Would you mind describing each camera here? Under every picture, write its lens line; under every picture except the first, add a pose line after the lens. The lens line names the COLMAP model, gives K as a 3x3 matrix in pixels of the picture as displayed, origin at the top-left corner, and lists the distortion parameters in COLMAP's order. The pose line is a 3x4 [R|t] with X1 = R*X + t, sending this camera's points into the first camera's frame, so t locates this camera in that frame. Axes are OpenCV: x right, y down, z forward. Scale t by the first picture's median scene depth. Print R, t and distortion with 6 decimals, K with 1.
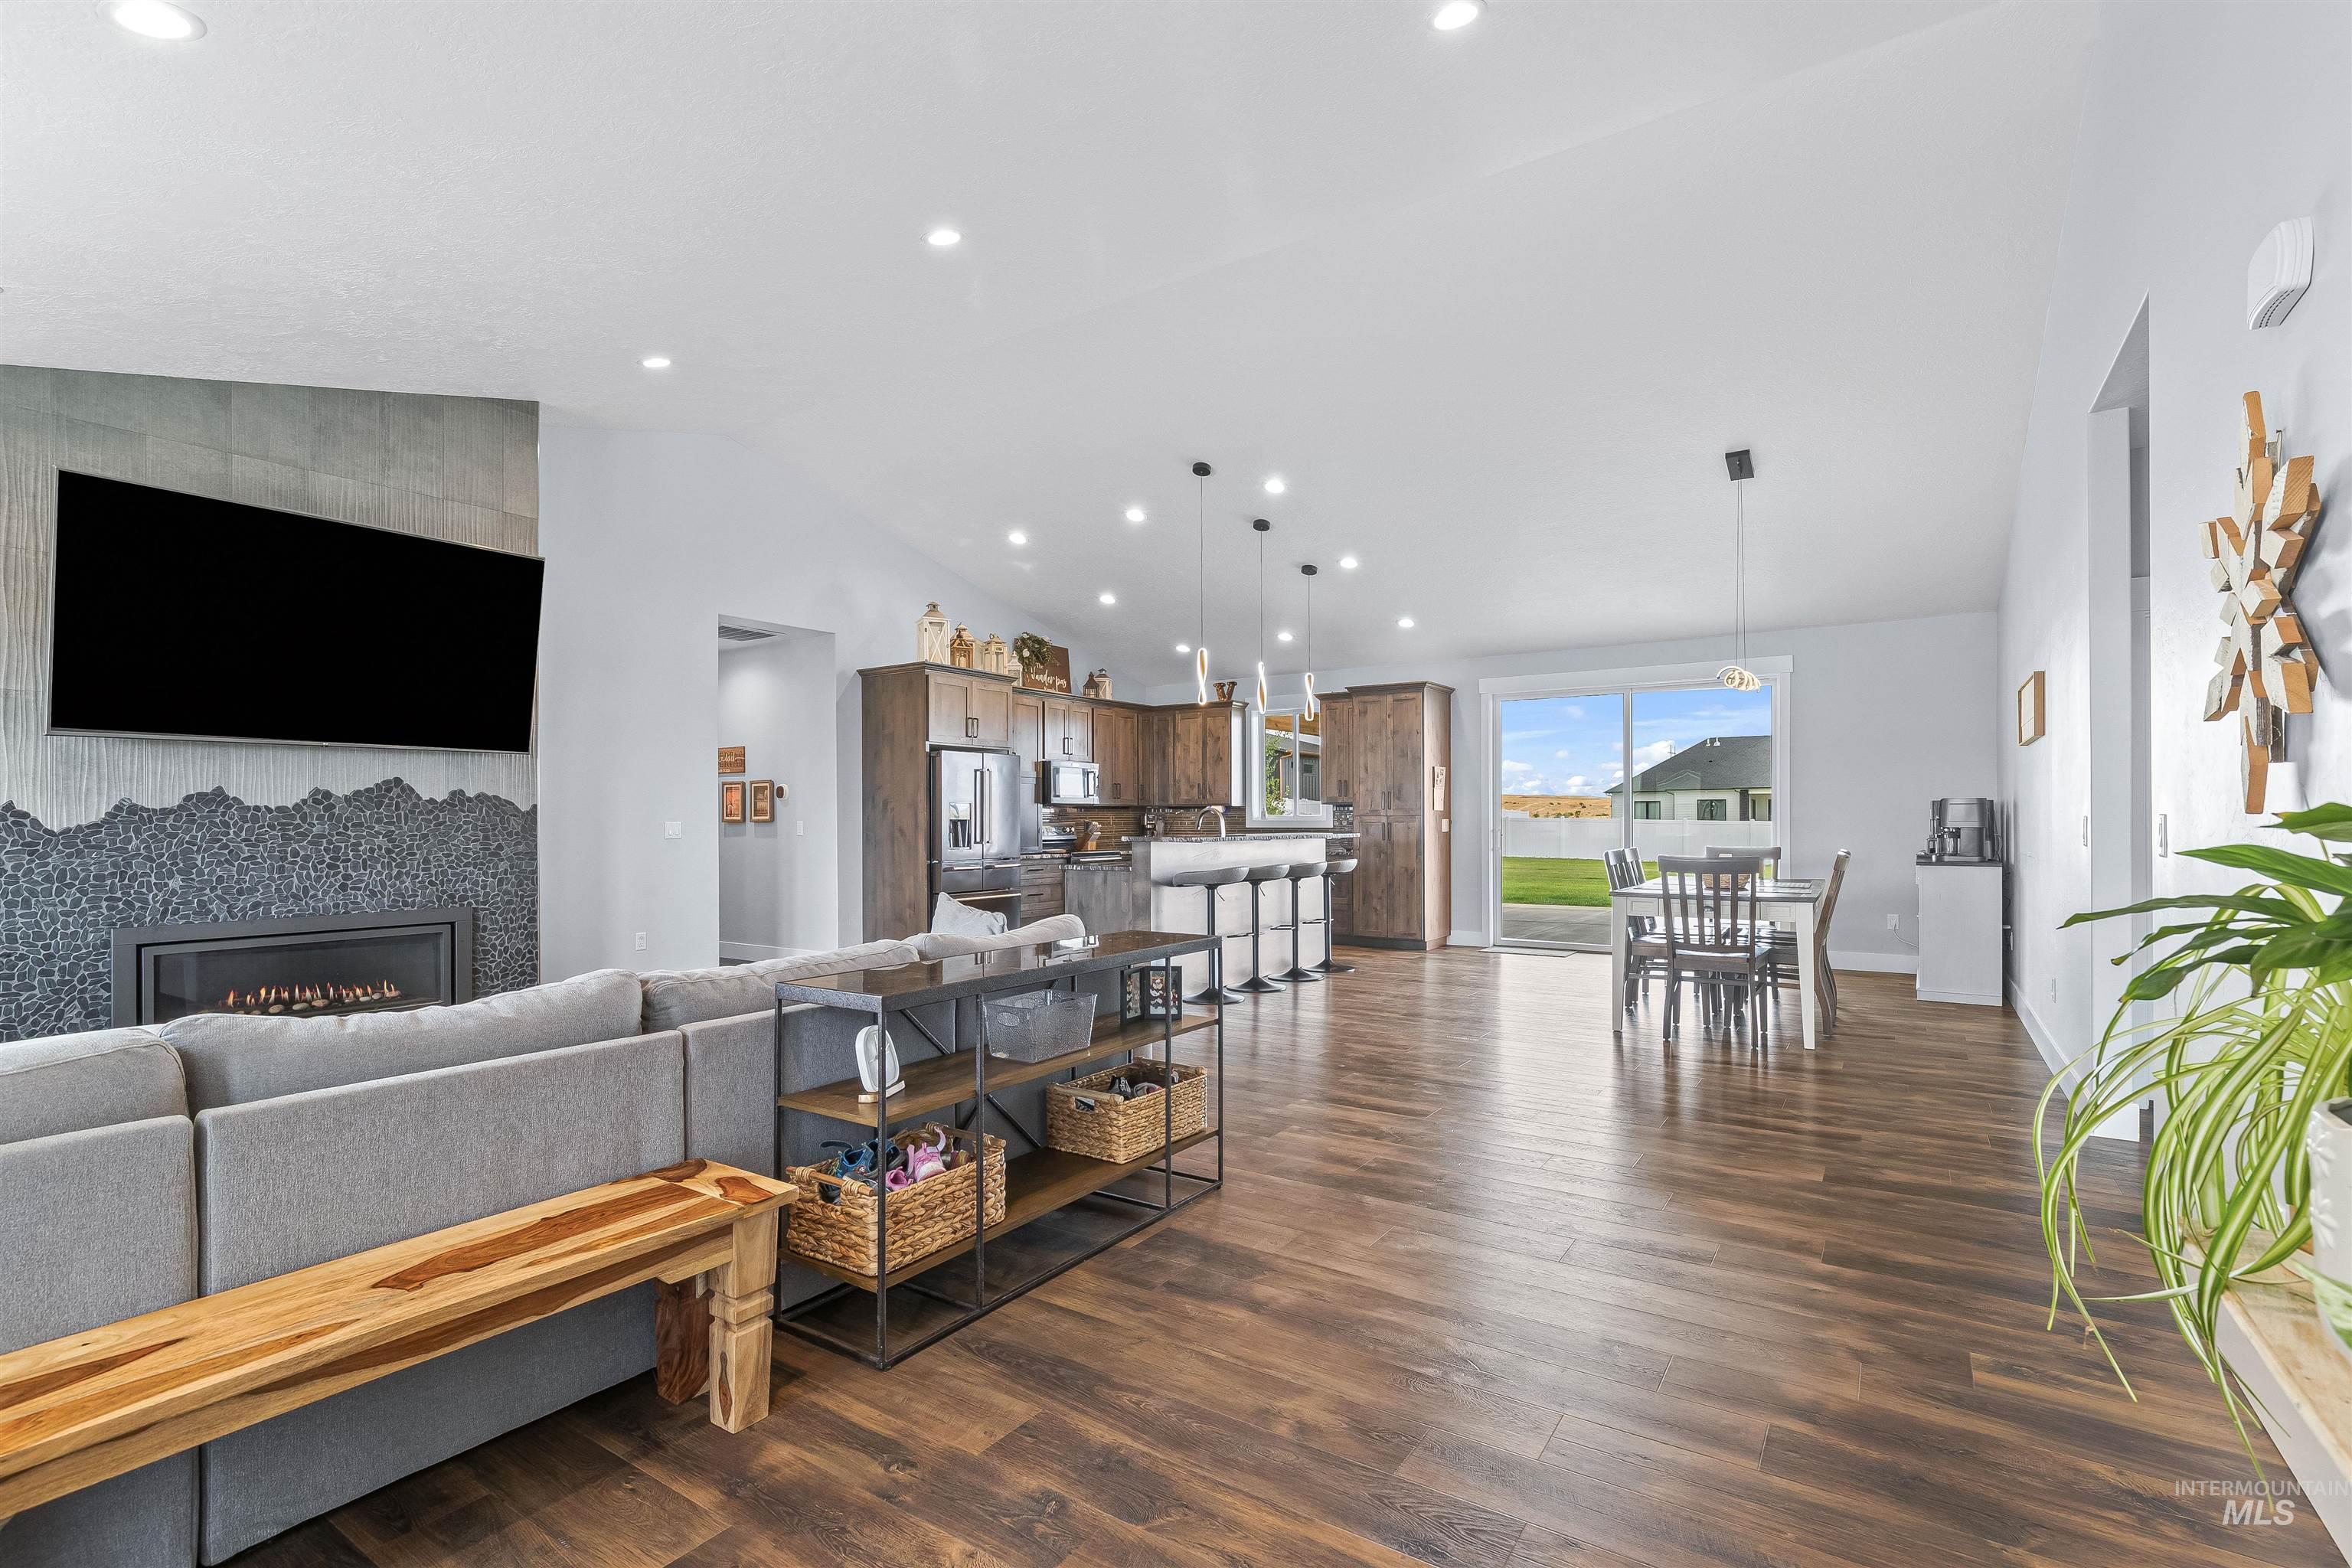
lens RADIAL K [[1080.1, 0, 1180.9], [0, 1080.1, 811.9], [0, 0, 1]] dist [-0.004494, 0.003023]
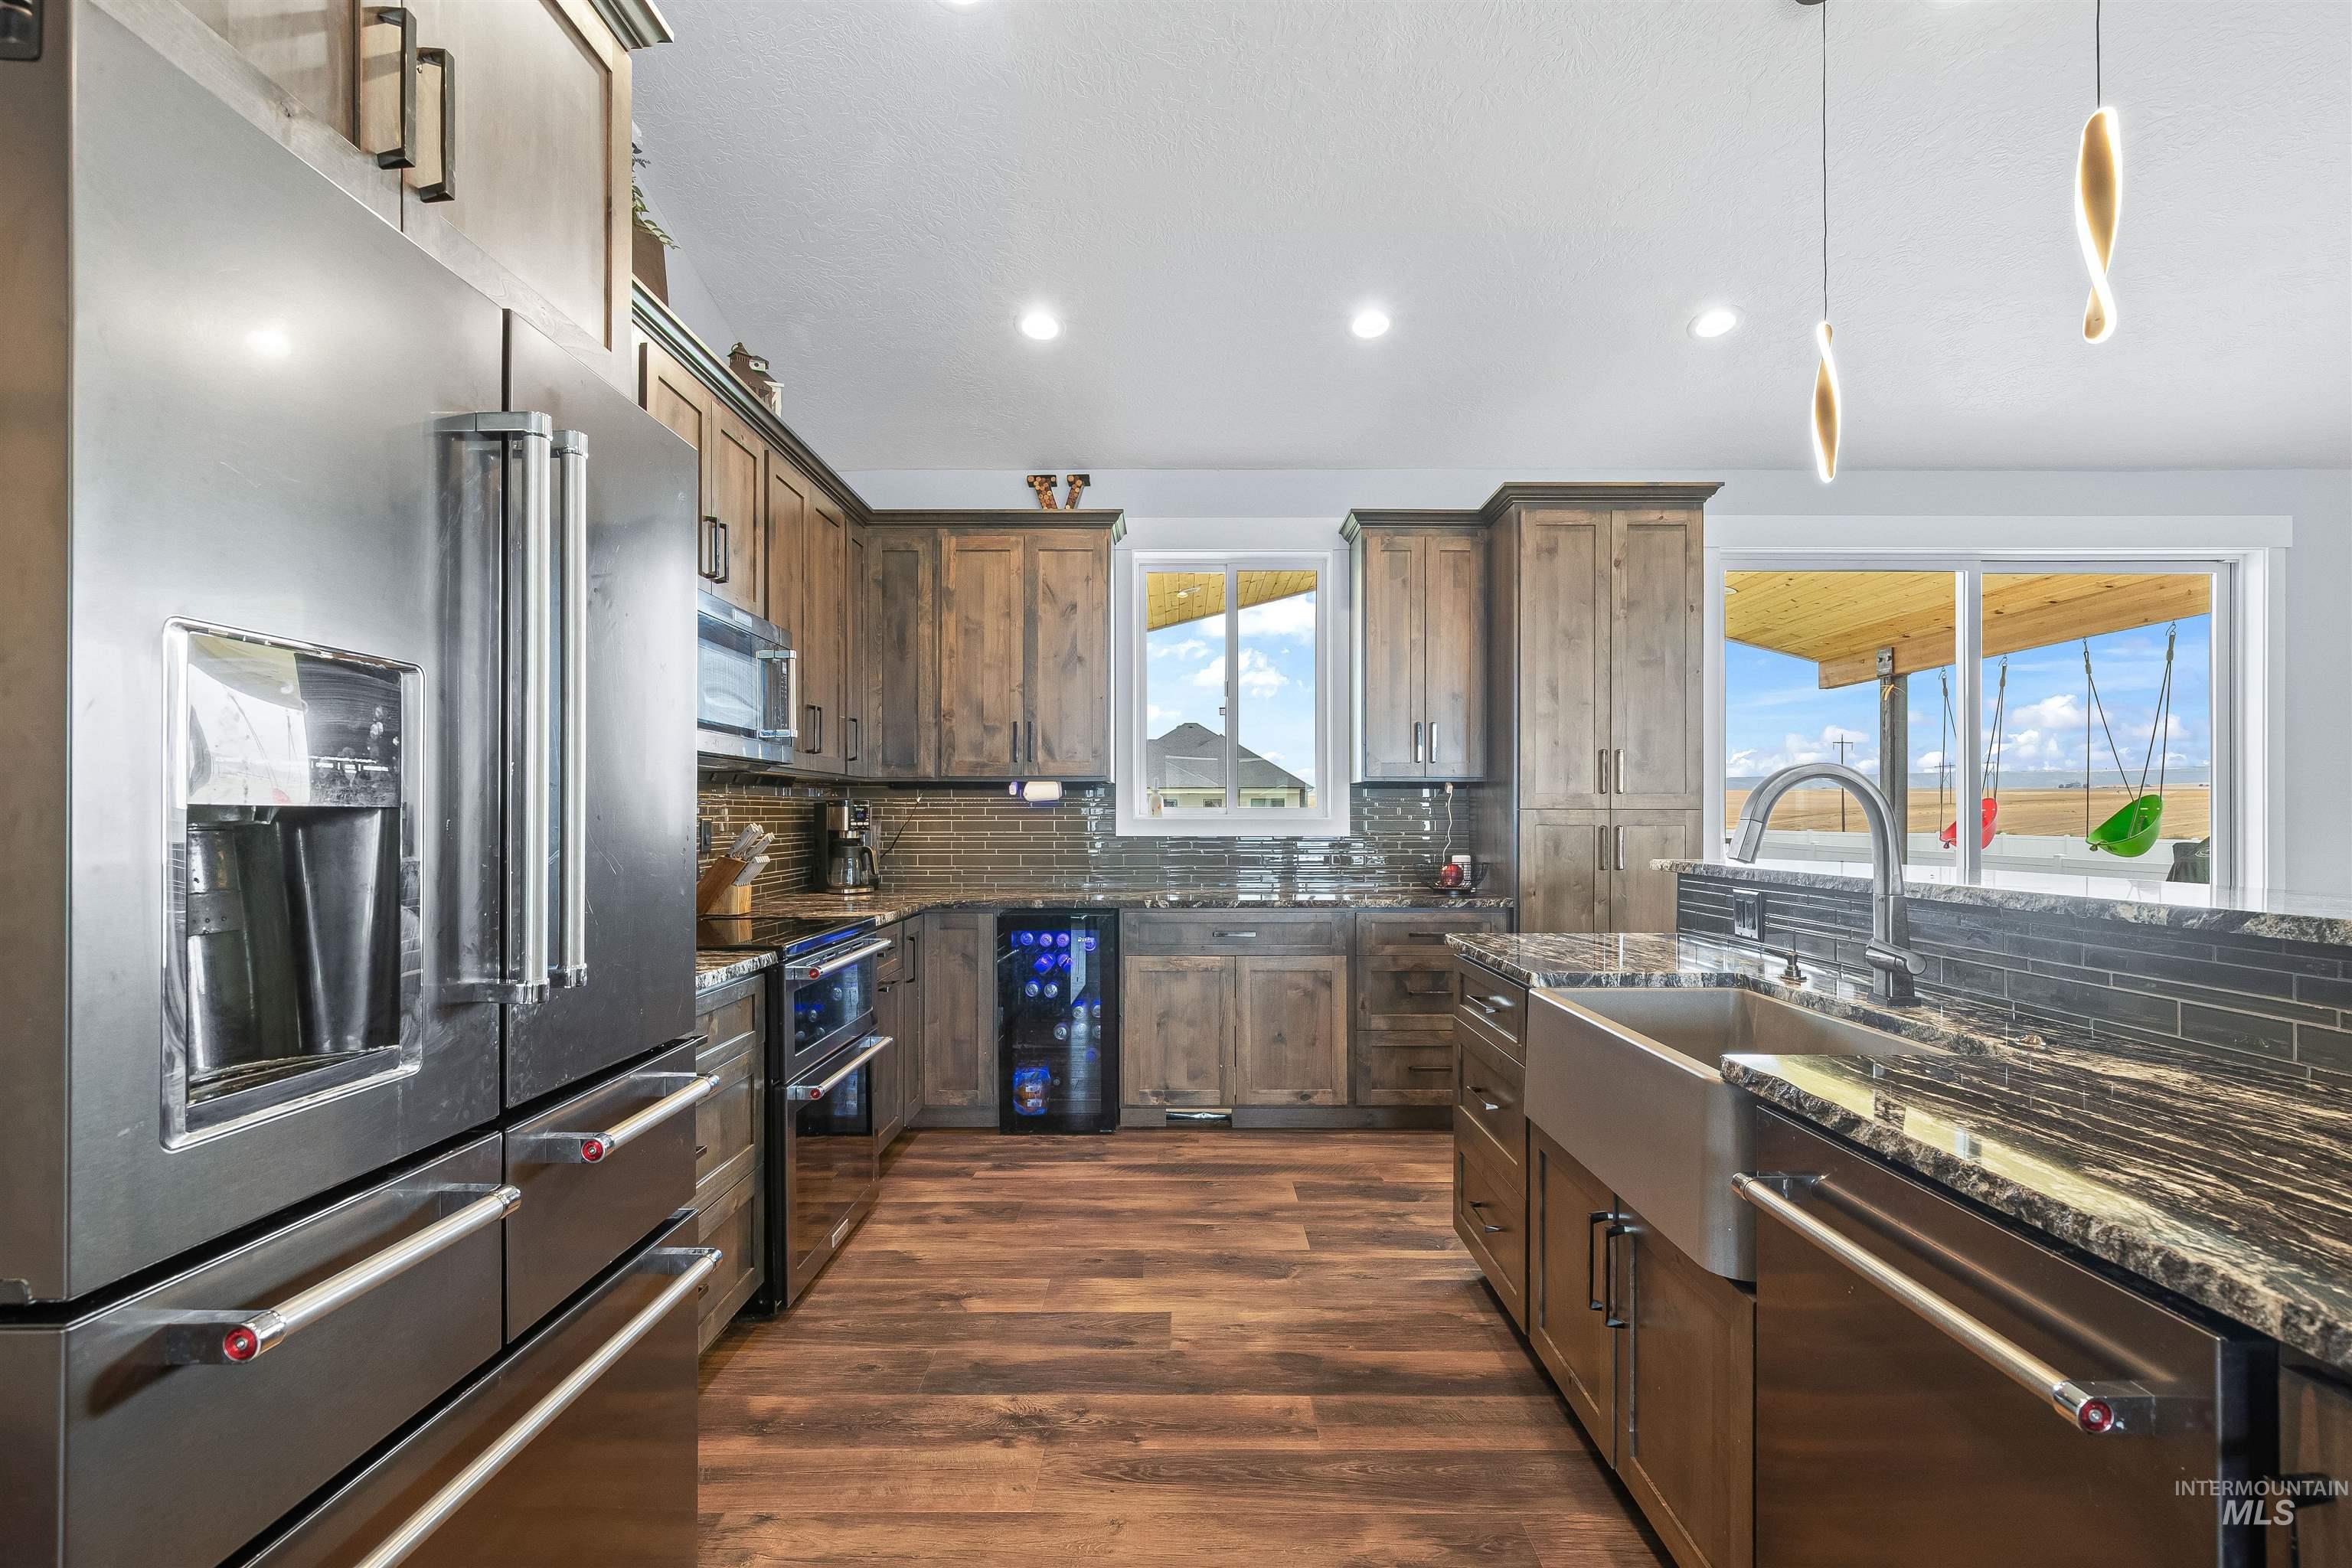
lens RADIAL K [[1080.1, 0, 1177.7], [0, 1080.1, 807.4], [0, 0, 1]] dist [-0.004494, 0.003023]
pose [[0.834839, 0.006958, 0.550450, -0.268533], [-0.007221, 0.999973, -0.001688, 0.007983], [-0.550446, -0.002566, 0.834867, 1.200972]]
